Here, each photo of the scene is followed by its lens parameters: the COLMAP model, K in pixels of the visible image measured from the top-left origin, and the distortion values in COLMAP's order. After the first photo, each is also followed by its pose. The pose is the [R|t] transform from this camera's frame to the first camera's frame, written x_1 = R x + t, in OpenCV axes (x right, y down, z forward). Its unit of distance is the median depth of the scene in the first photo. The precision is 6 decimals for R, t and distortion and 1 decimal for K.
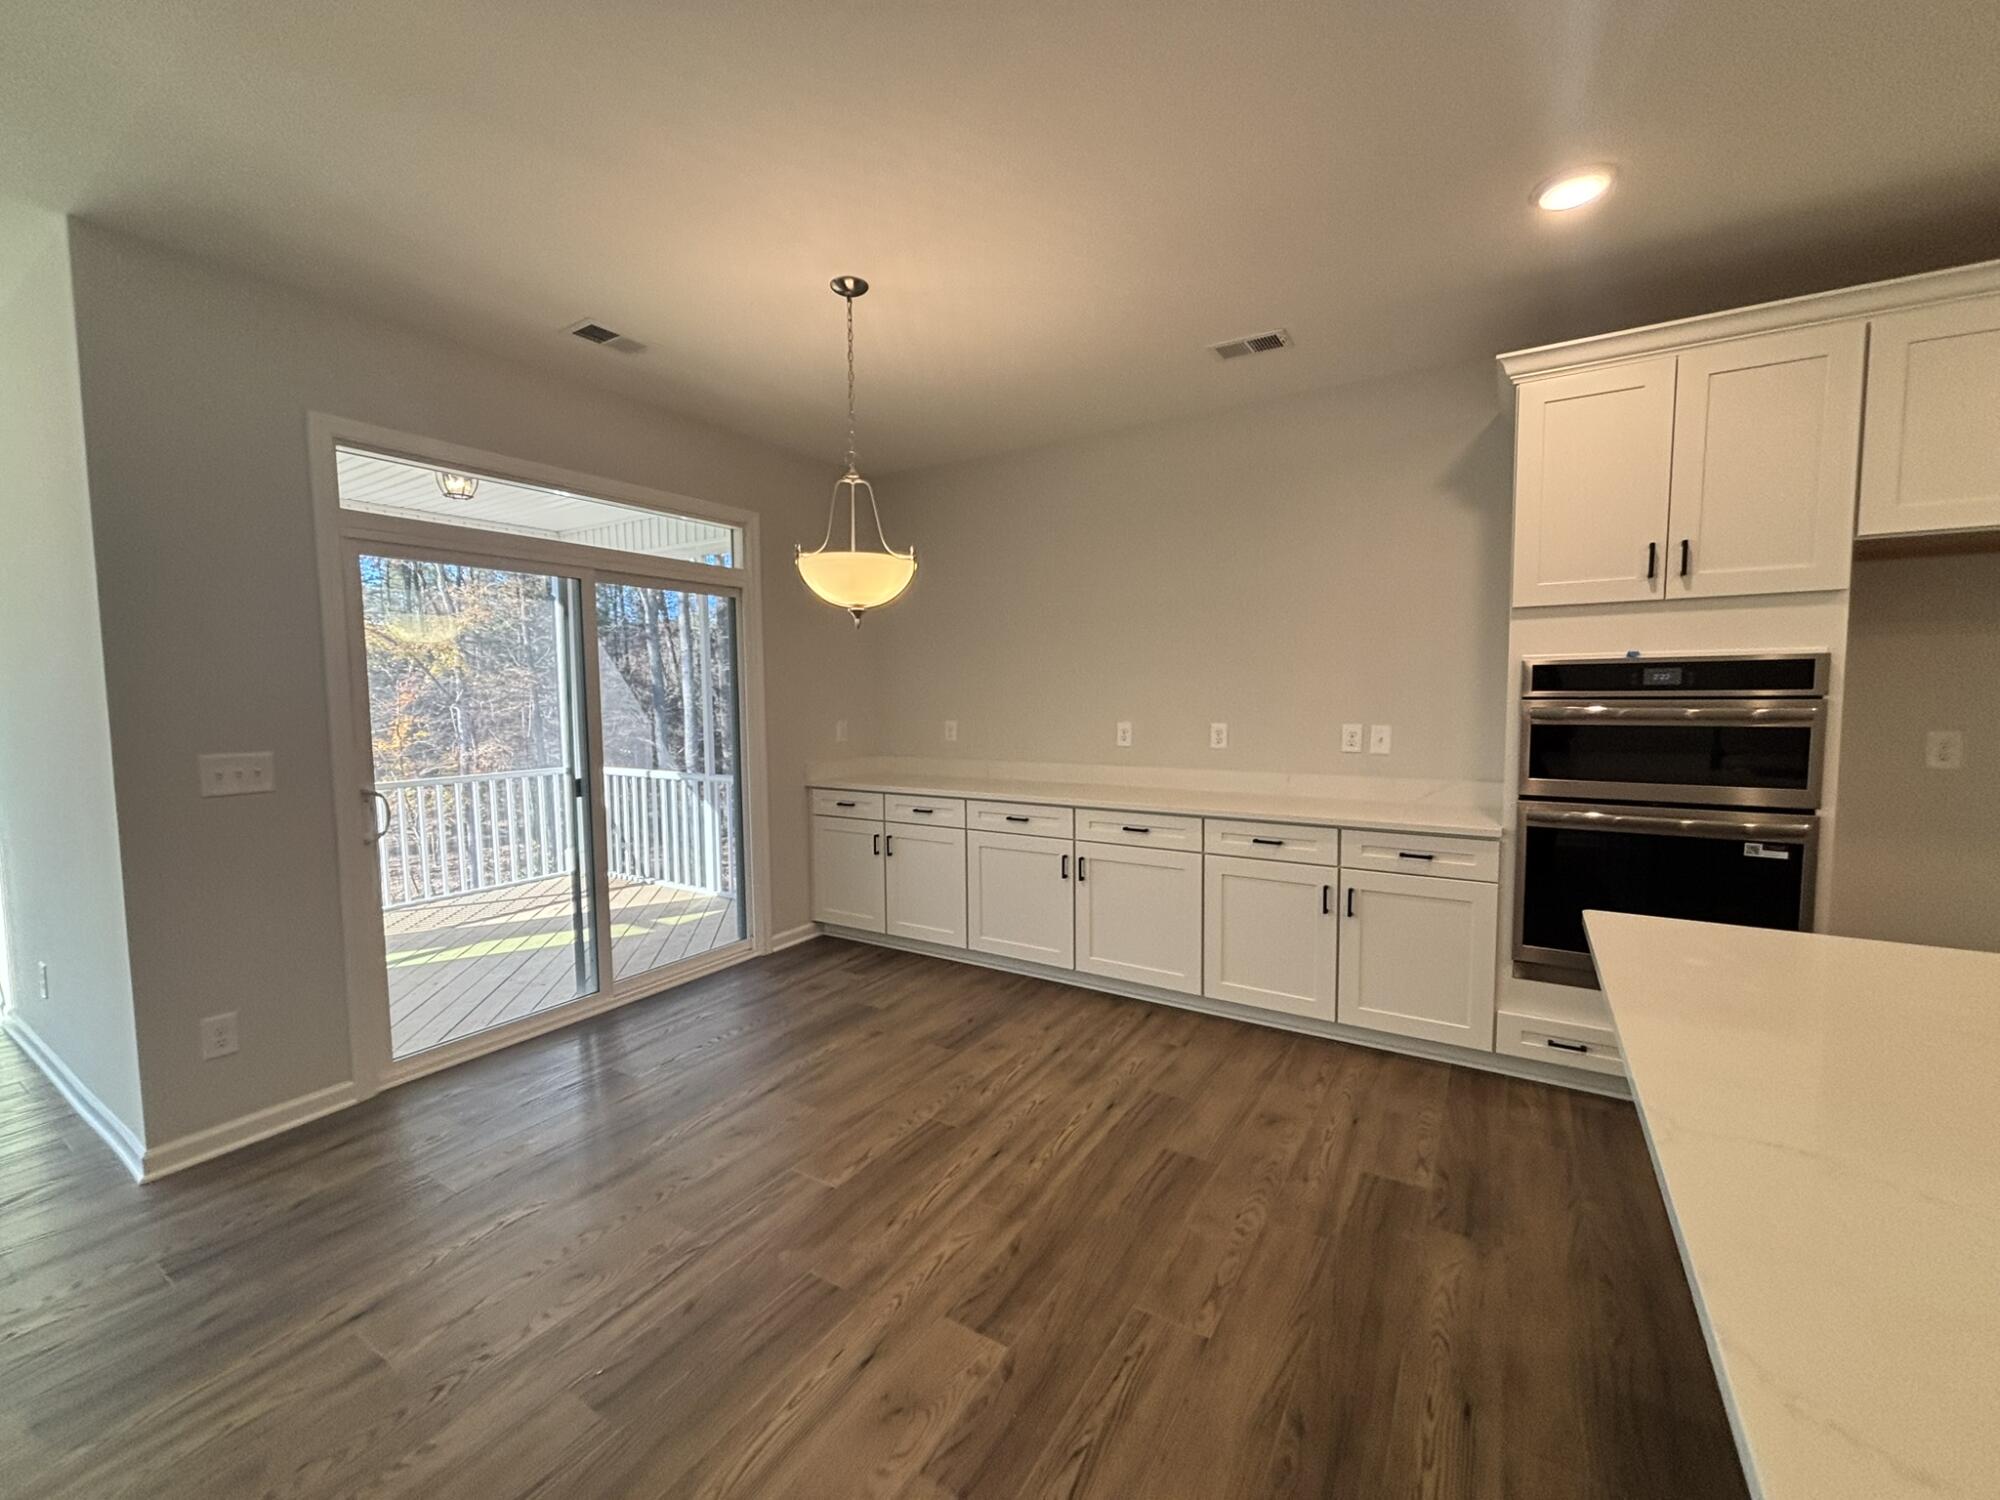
lens RADIAL K [[810.1, 0, 999.3], [0, 810.1, 753.3], [0, 0, 1]] dist [-0.001047, 0.000211]
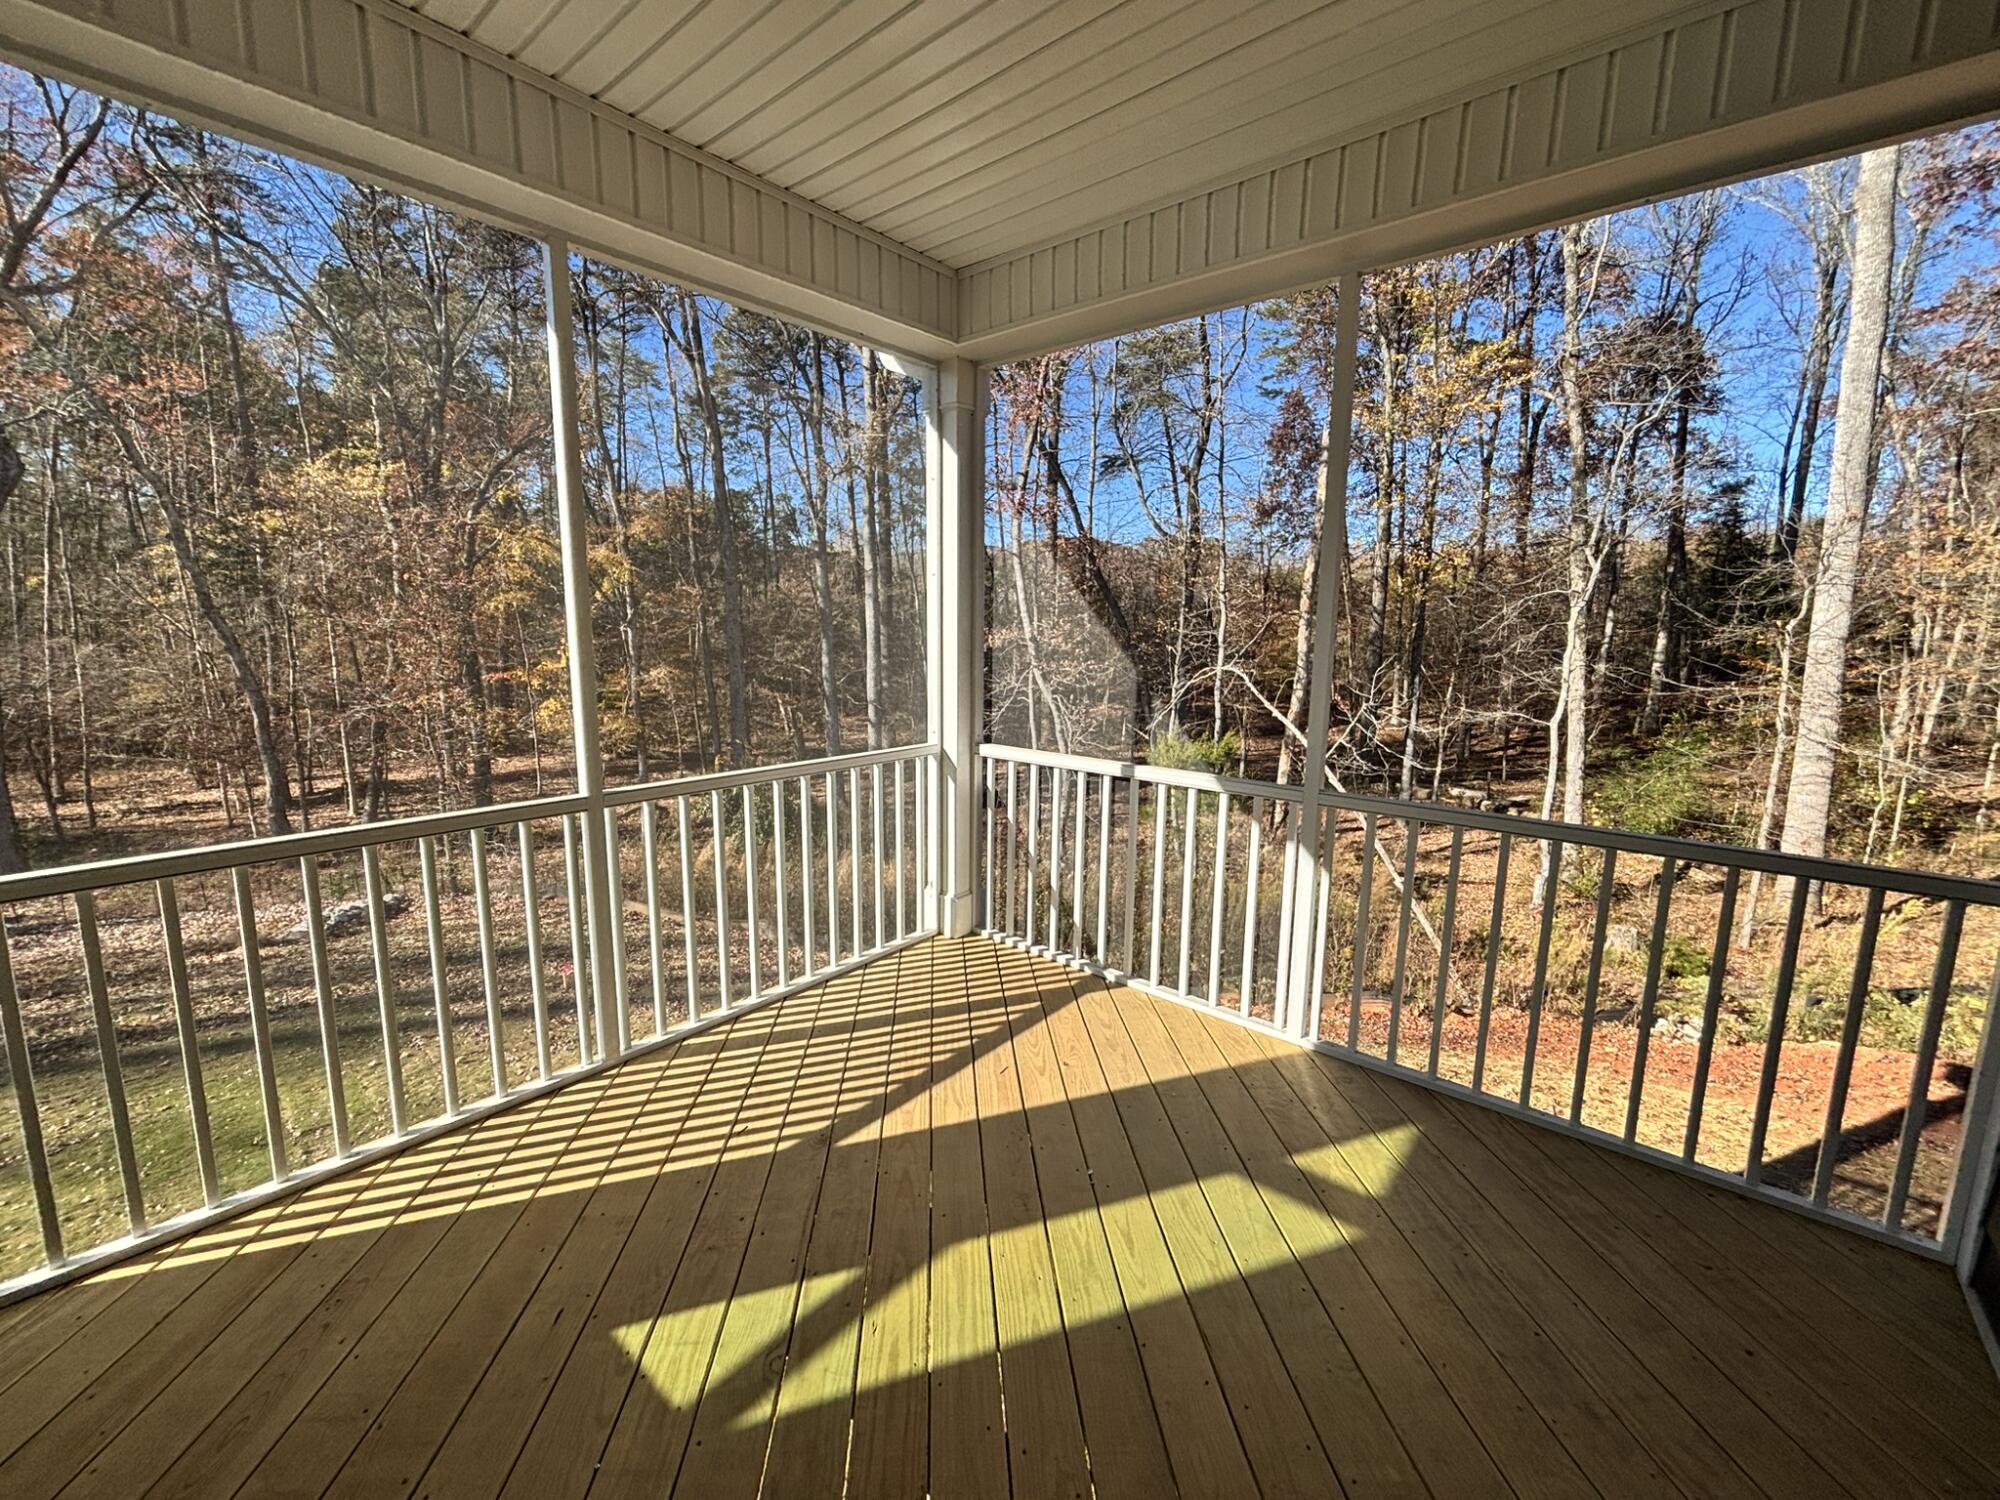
lens RADIAL K [[814.2, 0, 1000.0], [0, 814.2, 750.0], [0, 0, 1]] dist [0.001498, 0.000063]
pose [[0.990460, 0.038856, -0.132212, -0.962067], [-0.027916, 0.996107, 0.083618, -0.058036], [0.134946, -0.079129, 0.987688, 1.084563]]
